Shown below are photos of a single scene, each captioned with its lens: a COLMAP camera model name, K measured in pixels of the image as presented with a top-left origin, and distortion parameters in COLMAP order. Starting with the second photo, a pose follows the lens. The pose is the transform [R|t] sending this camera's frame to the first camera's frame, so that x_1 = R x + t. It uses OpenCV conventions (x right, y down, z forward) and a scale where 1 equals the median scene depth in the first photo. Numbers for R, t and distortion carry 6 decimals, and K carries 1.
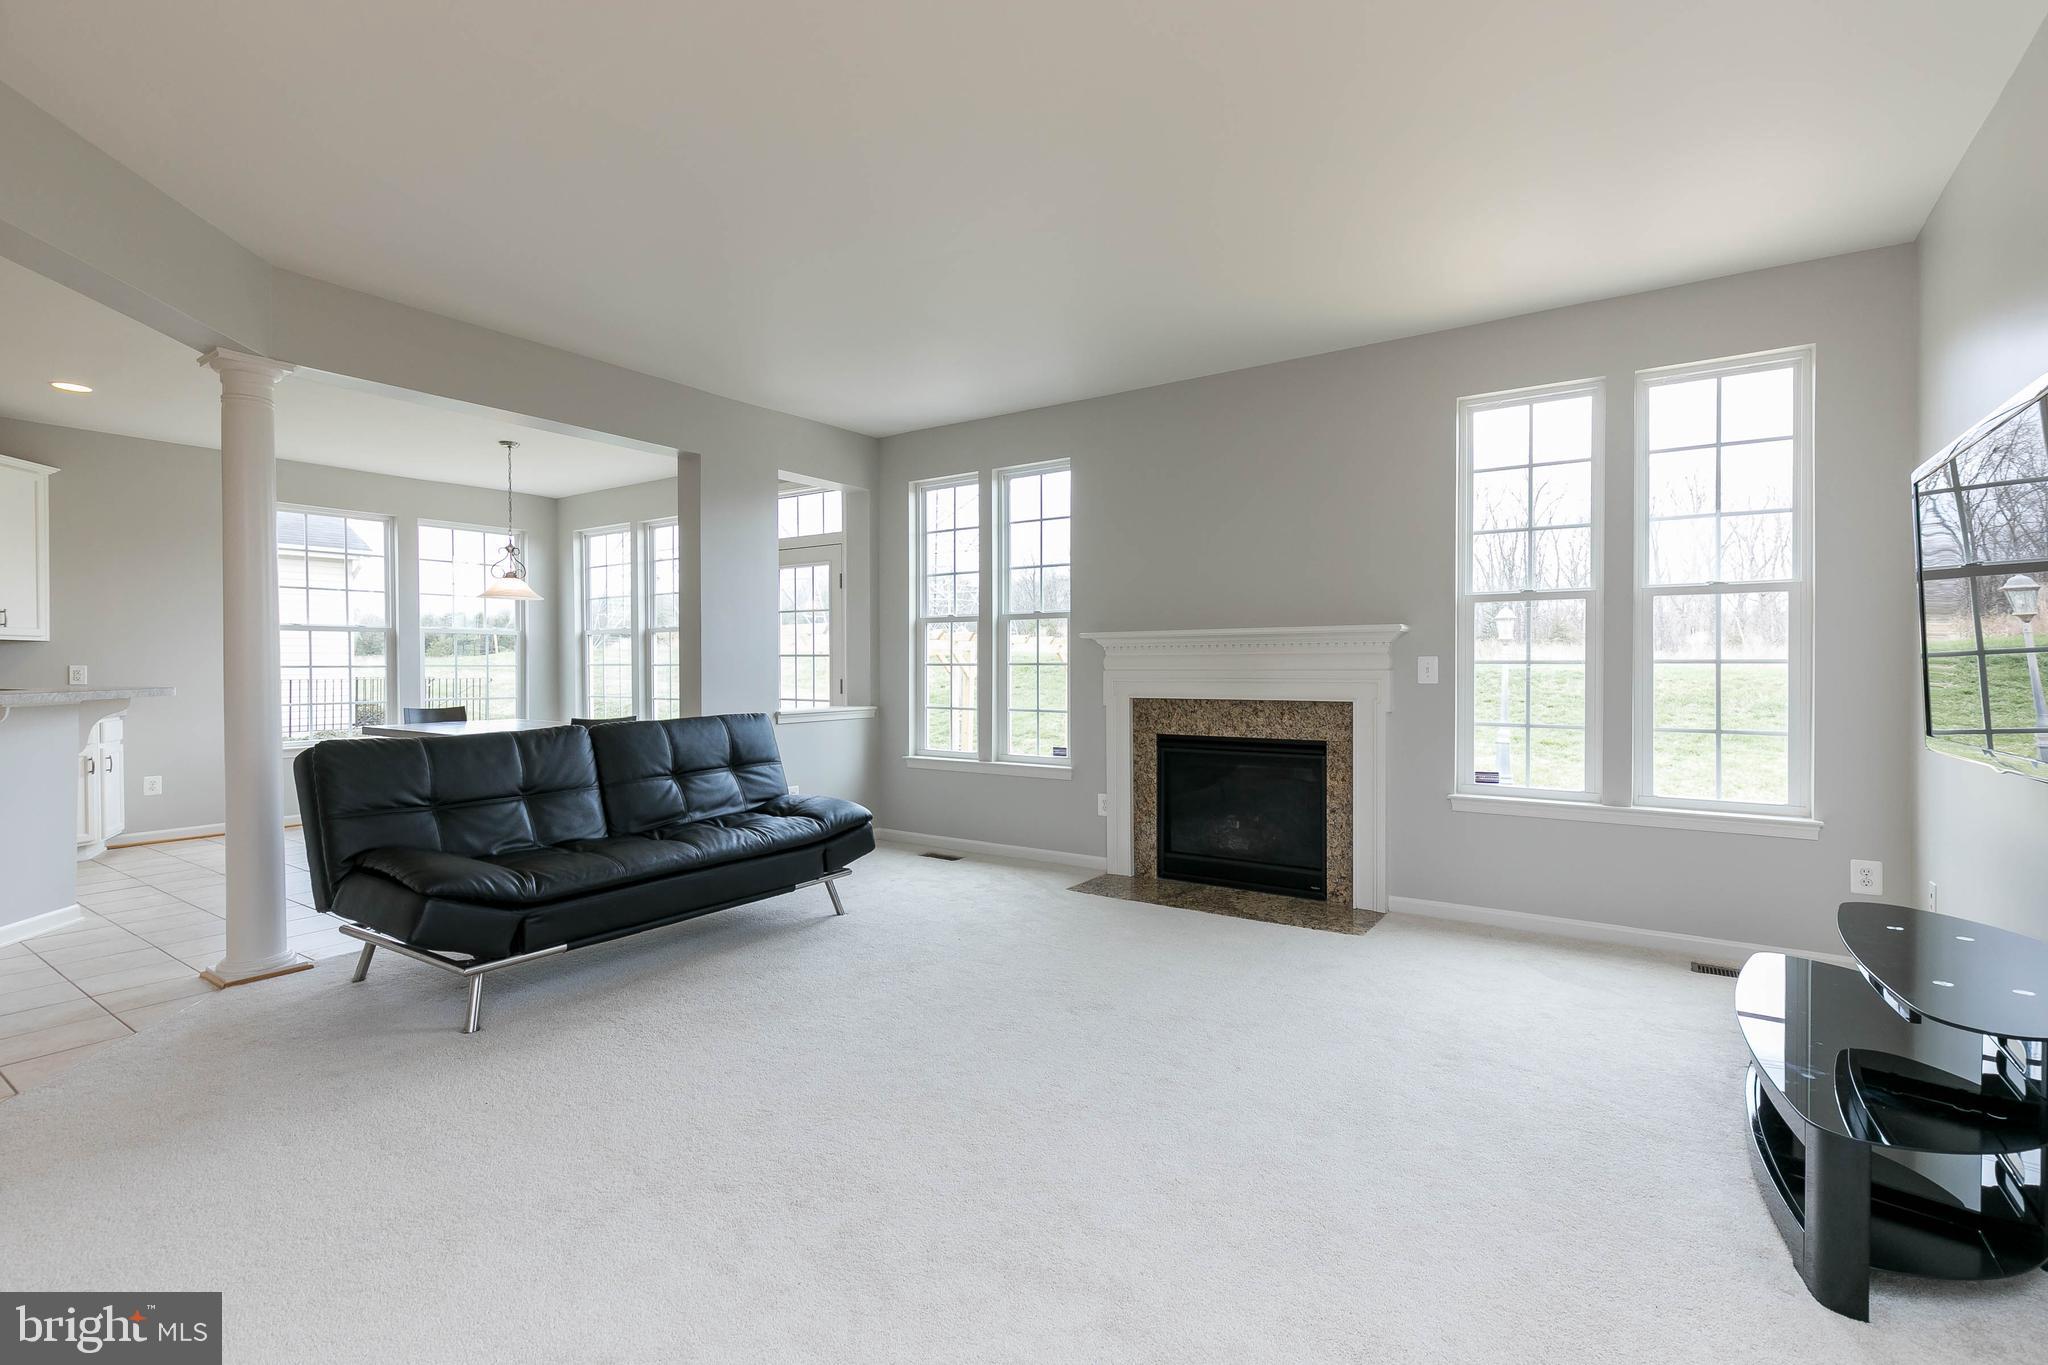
lens RADIAL K [[934.5, 0, 1032.4], [0, 934.5, 685.4], [0, 0, 1]] dist [0.000429, -0.001216]
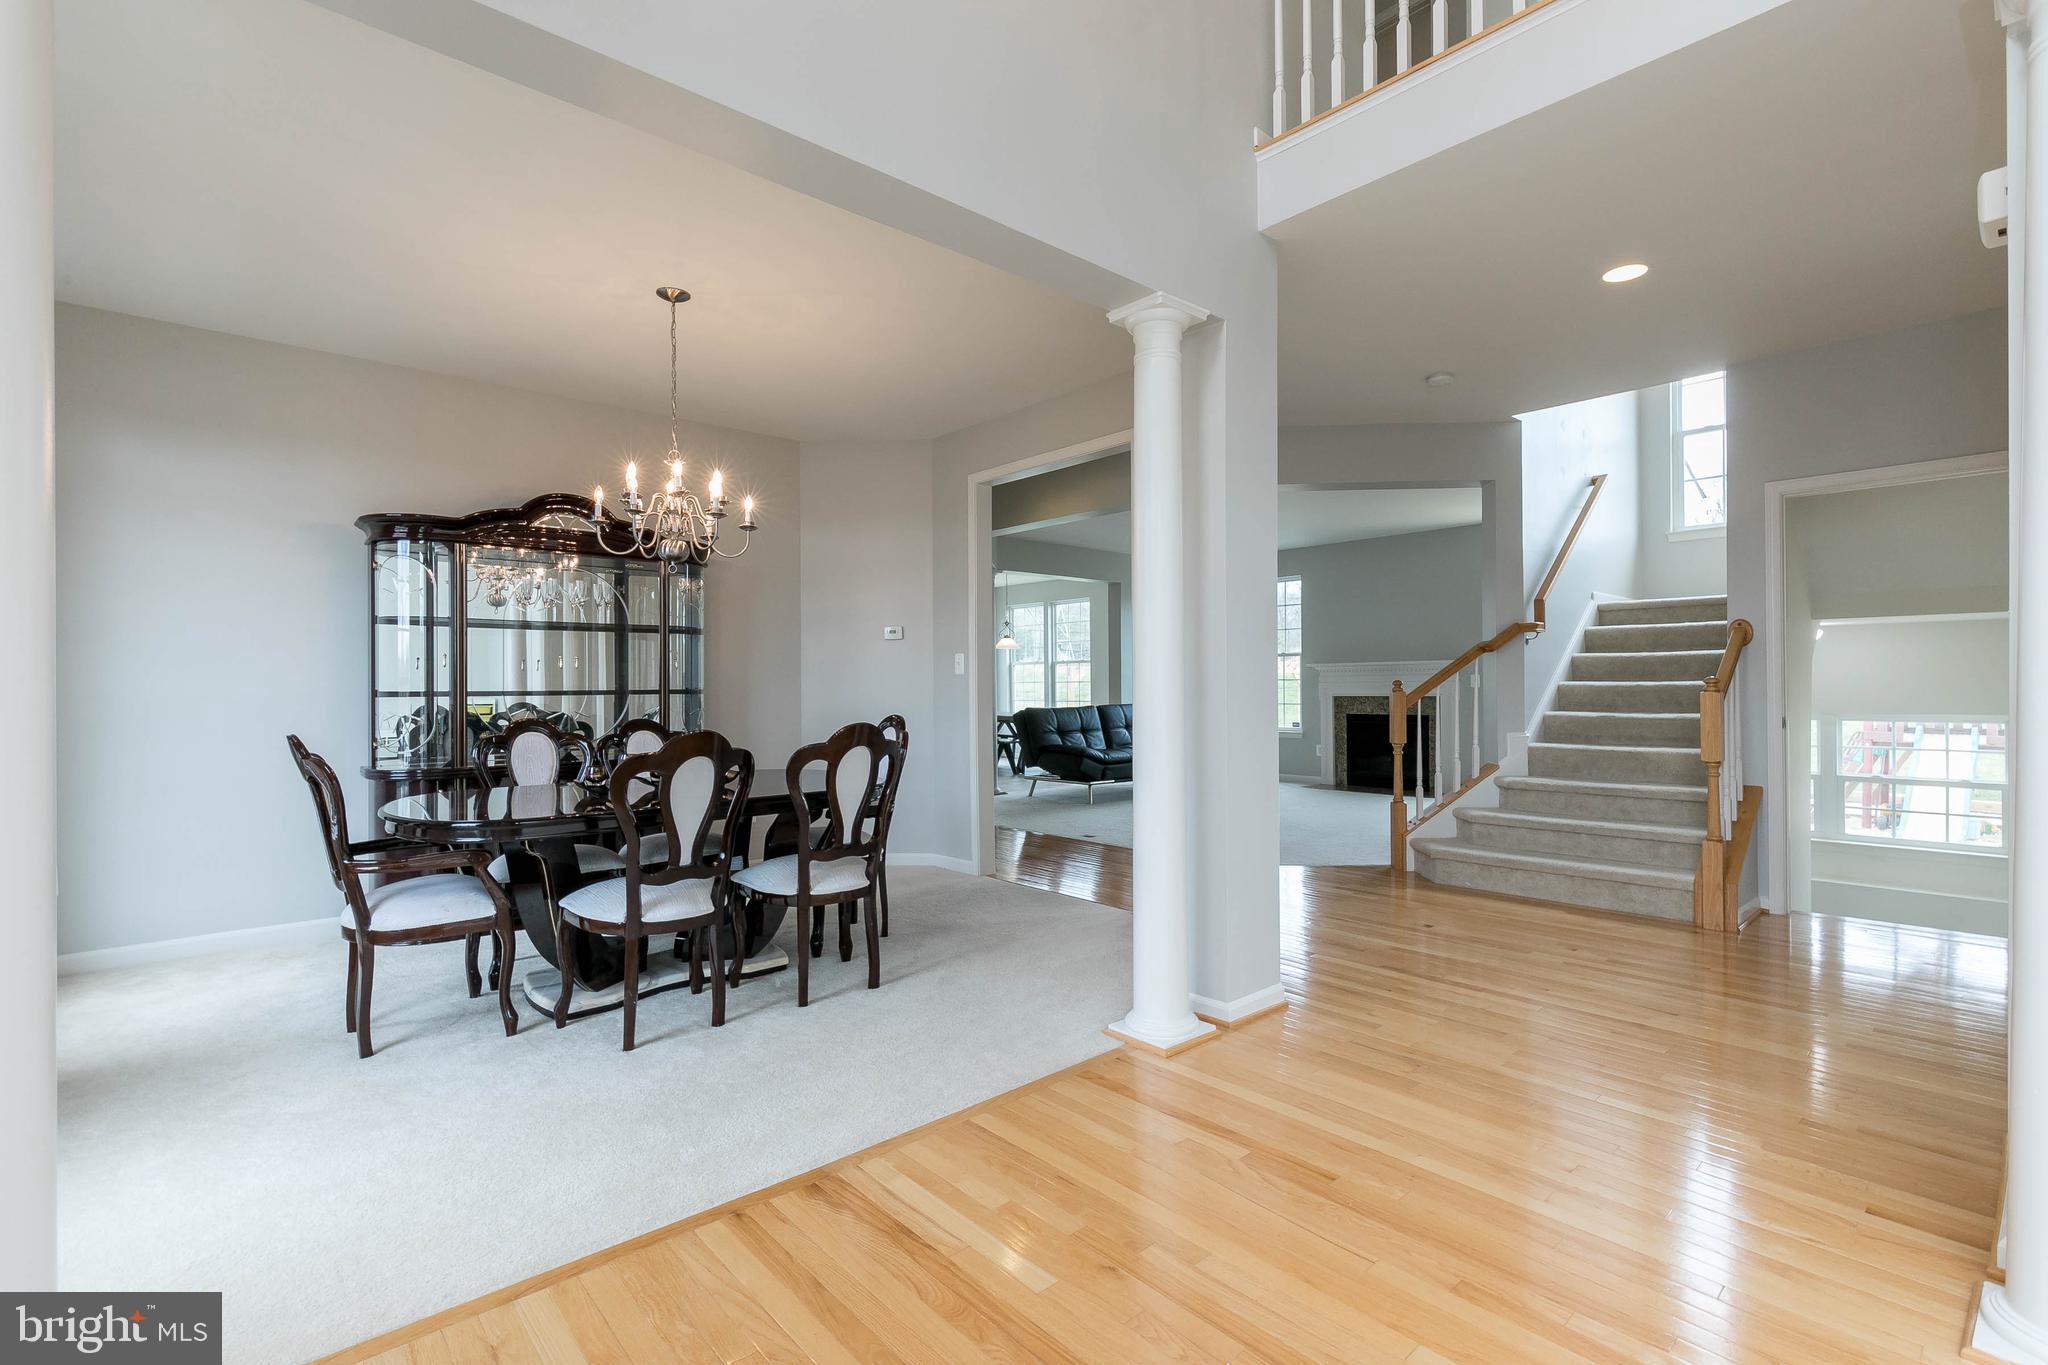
lens RADIAL K [[934.5, 0, 1011.6], [0, 934.5, 680.7], [0, 0, 1]] dist [0.000429, -0.001216]
pose [[0.964570, -0.005262, -0.263773, -0.032009], [-0.000227, 0.999784, -0.020775, 0.022842], [0.263825, 0.020099, 0.964361, -1.155359]]
